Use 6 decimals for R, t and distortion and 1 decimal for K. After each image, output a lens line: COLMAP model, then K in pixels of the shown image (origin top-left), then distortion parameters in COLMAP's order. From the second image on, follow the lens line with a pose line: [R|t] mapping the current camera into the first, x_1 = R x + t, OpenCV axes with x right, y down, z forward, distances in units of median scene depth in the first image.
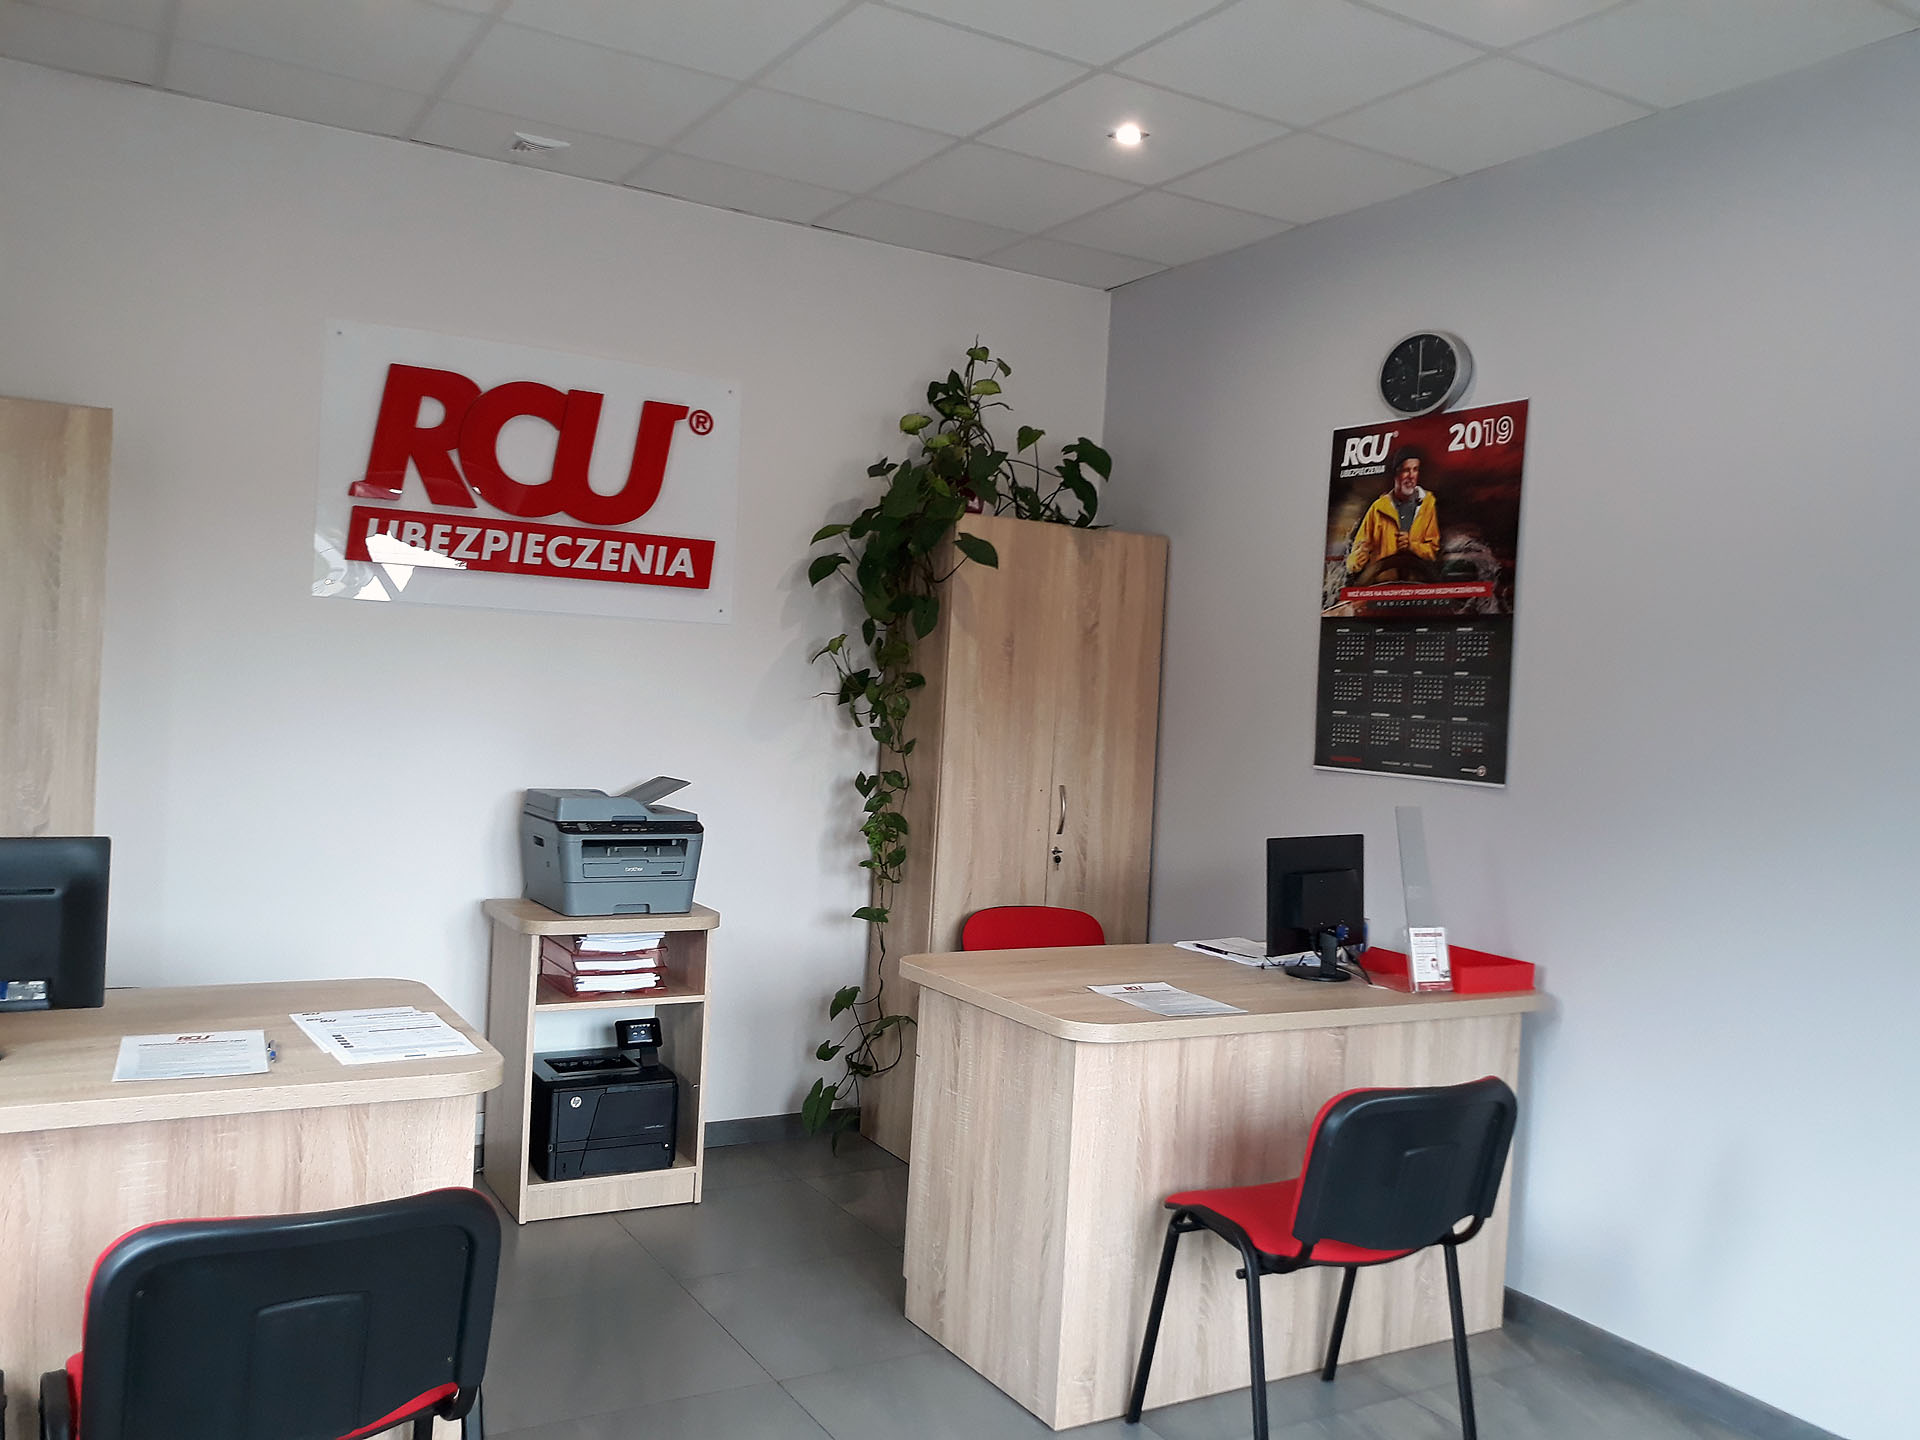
lens RADIAL K [[1556.7, 0, 950.7], [0, 1556.7, 713.9], [0, 0, 1]] dist [0.041988, -0.072261]
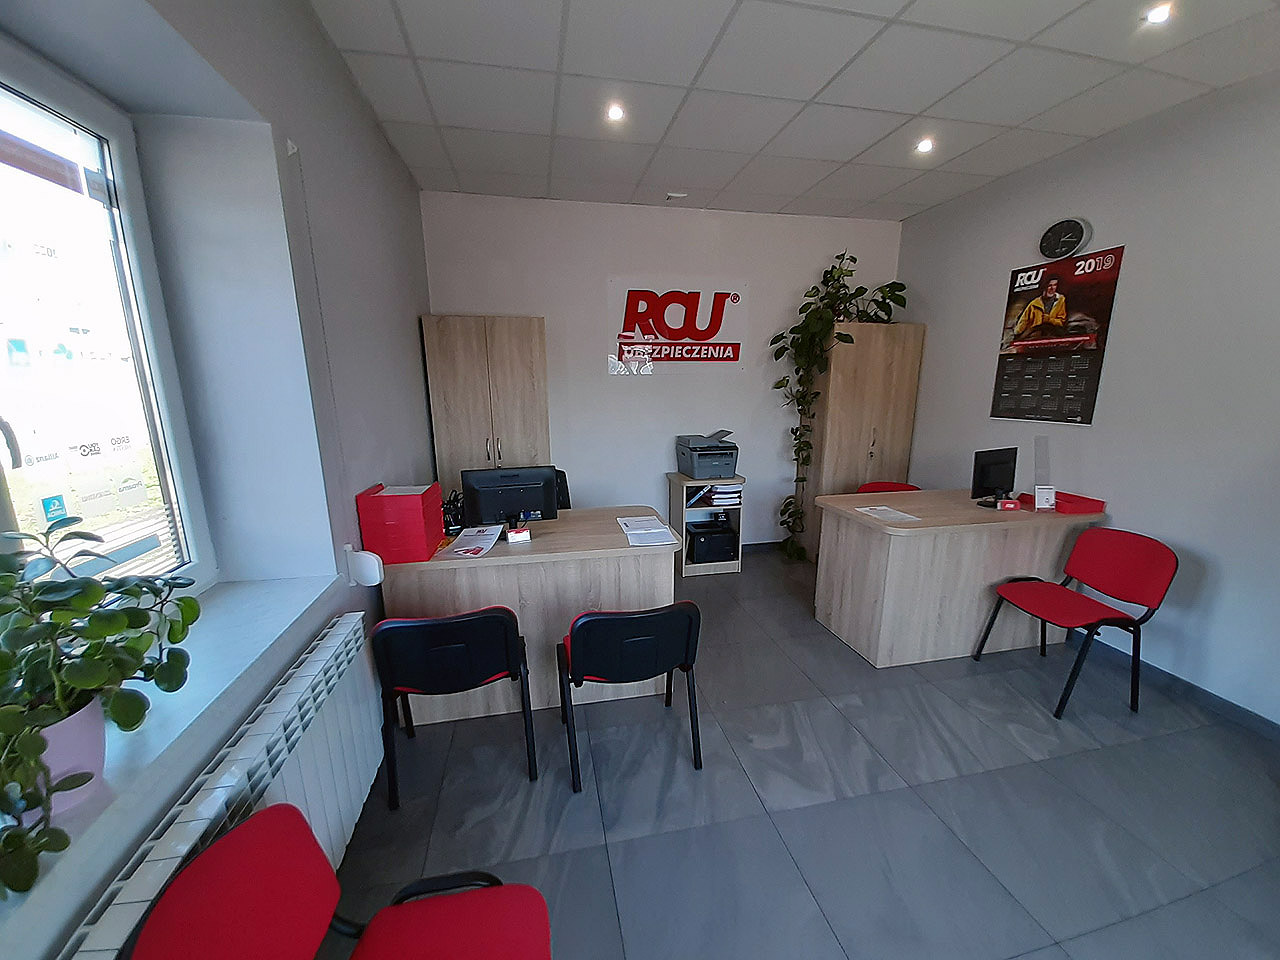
lens RADIAL K [[505.5, 0, 639.1], [0, 505.5, 499.6], [0, 0, 1]] dist [0.001470, -0.004859]
pose [[0.946509, 0.012397, -0.322438, -0.033970], [0.052492, 0.980035, 0.191770, -0.022642], [0.318378, -0.198437, 0.926962, 0.066467]]
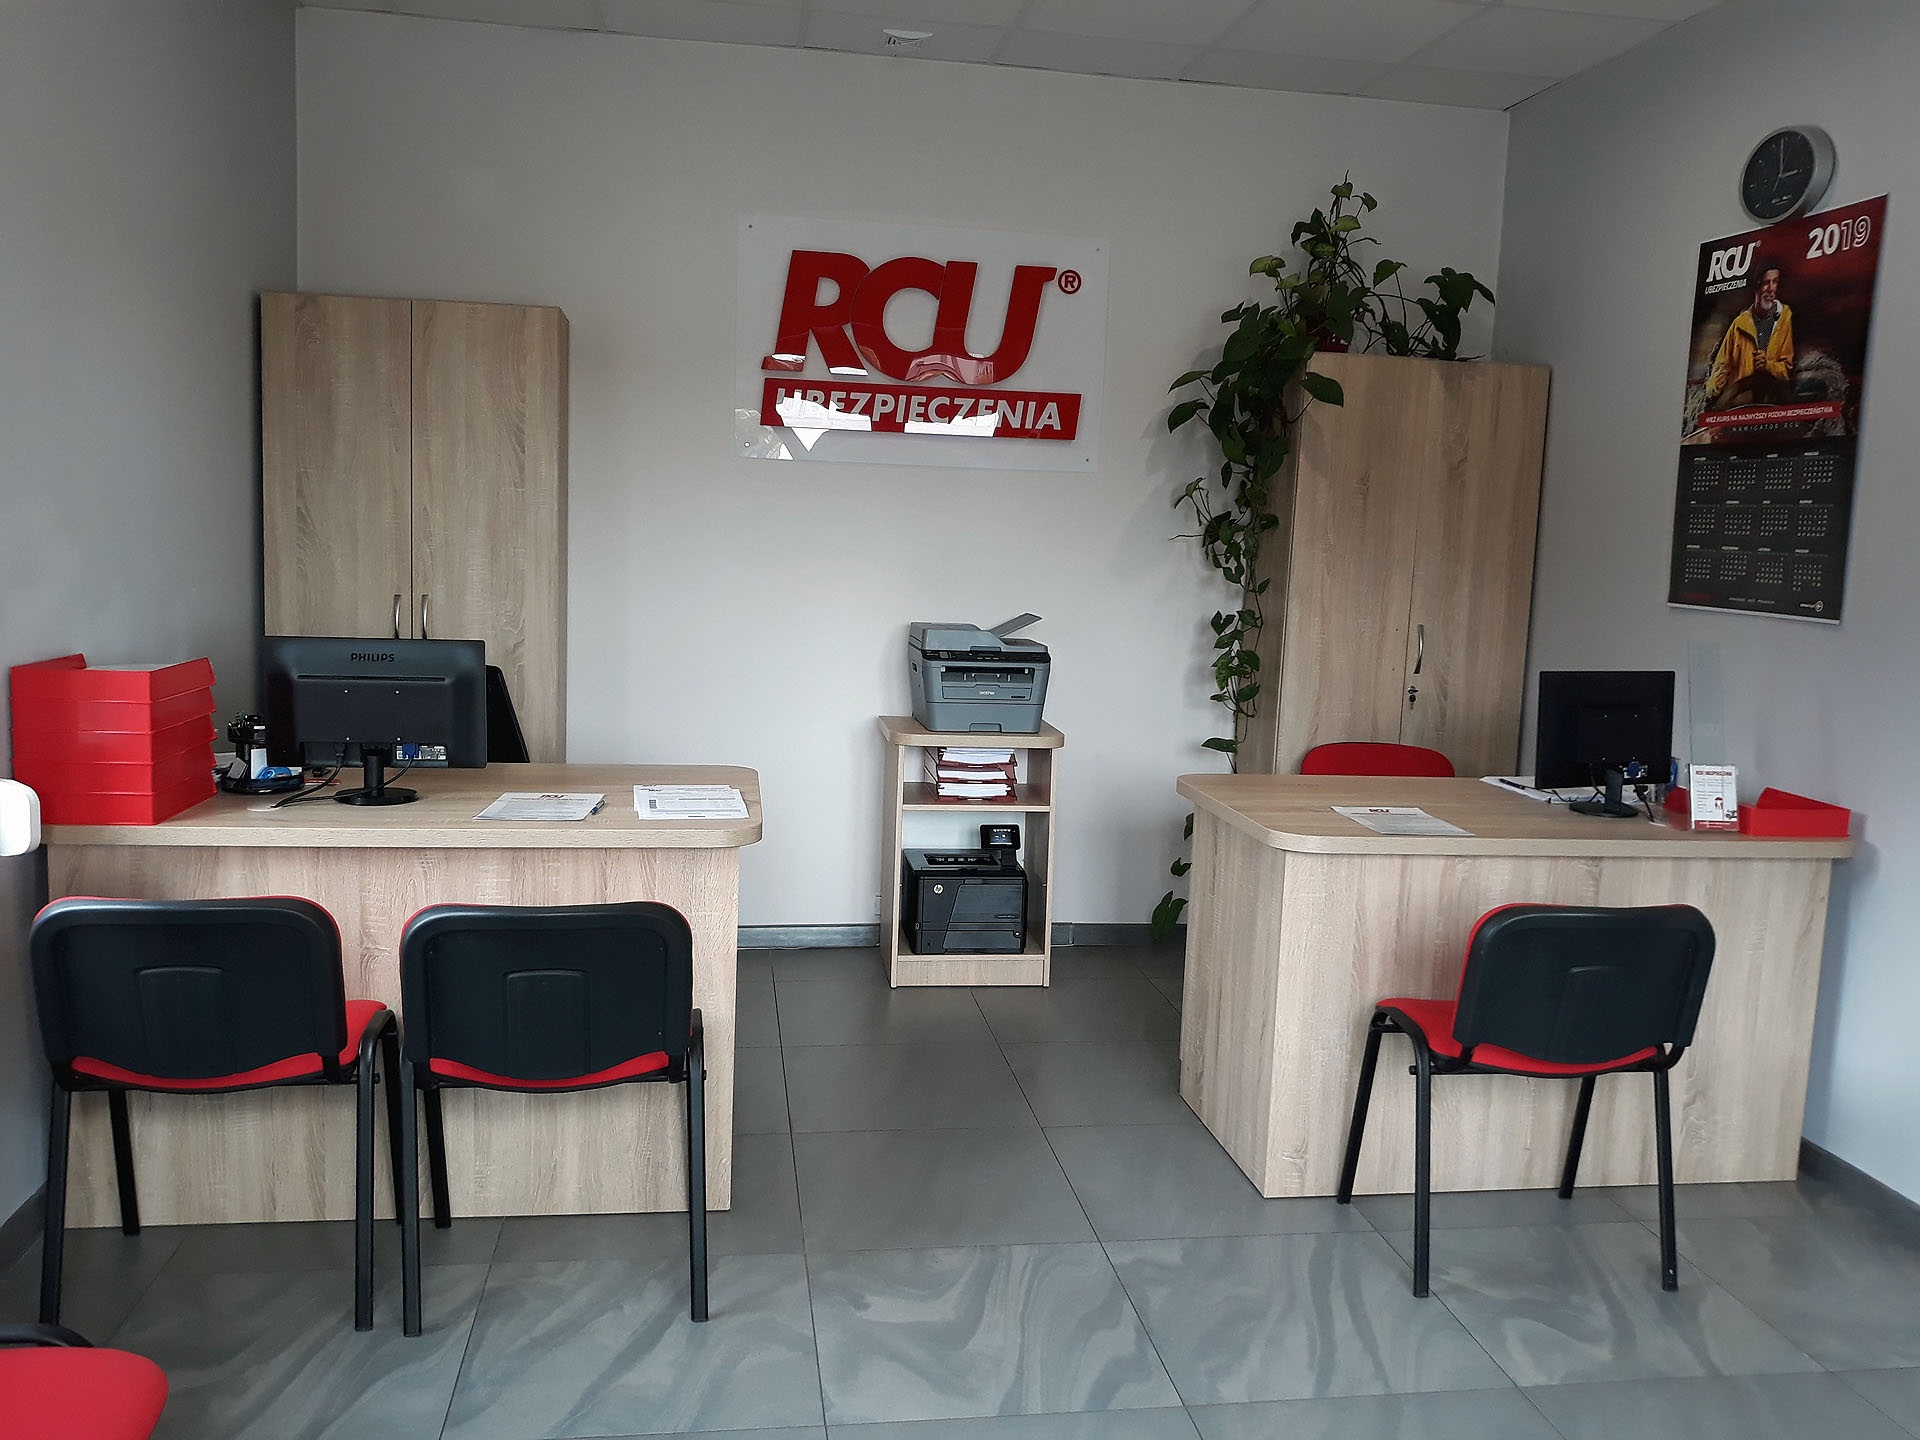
lens RADIAL K [[1556.7, 0, 969.2], [0, 1556.7, 709.4], [0, 0, 1]] dist [0.041988, -0.072261]
pose [[0.933403, 0.027628, -0.357764, 0.188353], [0.004092, 0.996147, 0.087604, 0.012721], [0.358806, -0.083234, 0.929694, -0.053275]]
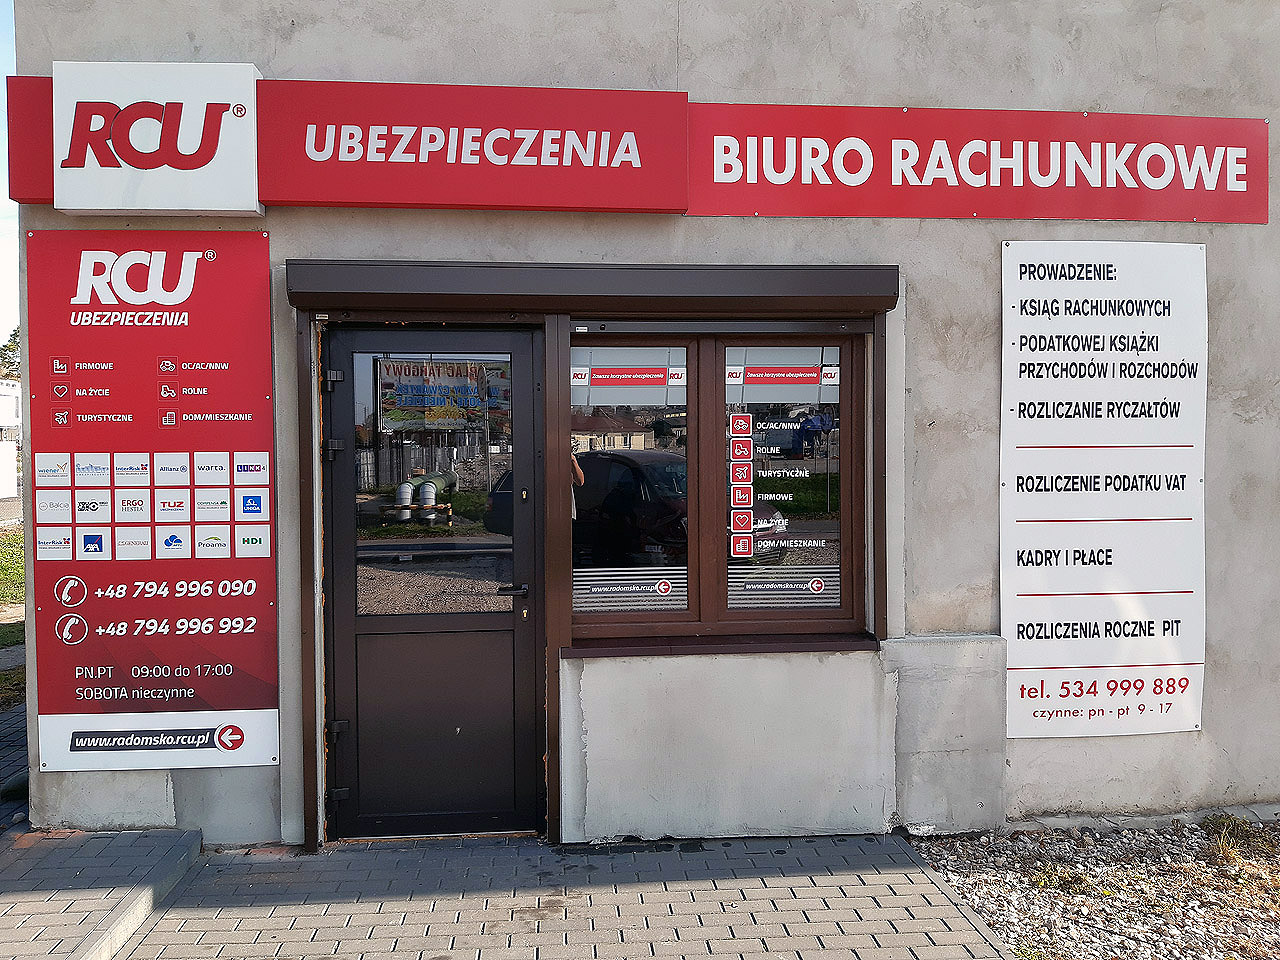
lens RADIAL K [[963.5, 0, 641.4], [0, 963.5, 478.2], [0, 0, 1]] dist [-0.003501, -0.040692]
pose [[0.441269, -0.070438, 0.894606, 0.052774], [0.046006, 0.997379, 0.055838, -0.115489], [-0.896195, 0.016518, 0.443353, 0.726939]]
